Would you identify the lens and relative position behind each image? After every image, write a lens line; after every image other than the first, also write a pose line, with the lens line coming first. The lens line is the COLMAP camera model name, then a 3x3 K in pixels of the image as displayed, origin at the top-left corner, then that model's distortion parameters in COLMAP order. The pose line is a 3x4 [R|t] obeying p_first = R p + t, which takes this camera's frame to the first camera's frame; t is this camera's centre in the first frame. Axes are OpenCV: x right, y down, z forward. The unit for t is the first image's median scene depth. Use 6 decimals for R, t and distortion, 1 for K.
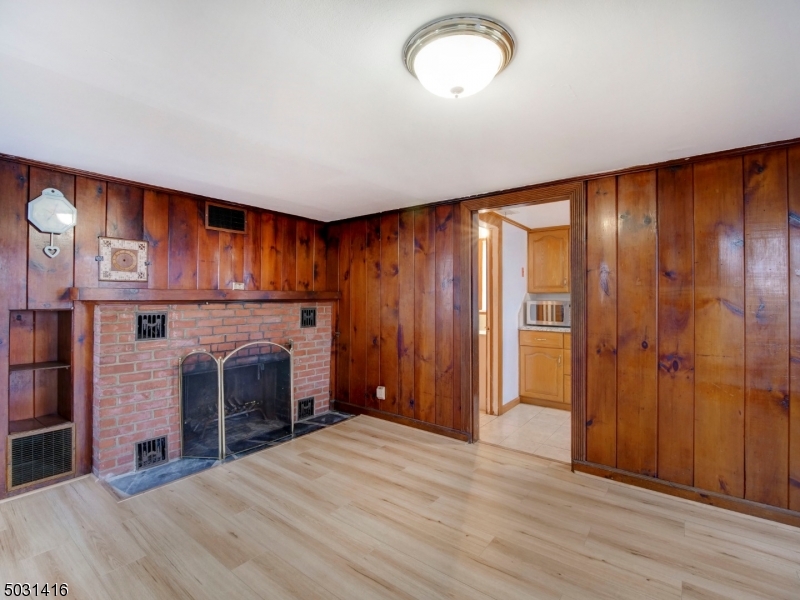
lens RADIAL K [[386.9, 0, 400.0], [0, 386.9, 294.6], [0, 0, 1]] dist [-0.002709, -0.000707]
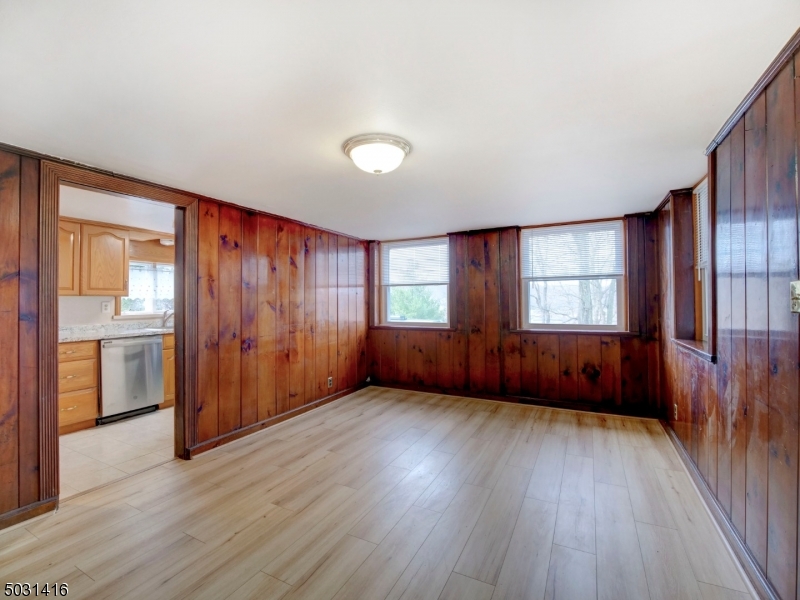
lens RADIAL K [[376.0, 0, 398.2], [0, 376.0, 292.6], [0, 0, 1]] dist [-0.002197, -0.000246]
pose [[-0.175873, 0.014672, 0.984304, -0.786937], [-0.007464, 0.999840, -0.016237, -0.004006], [-0.984385, -0.010202, -0.175735, 0.667488]]
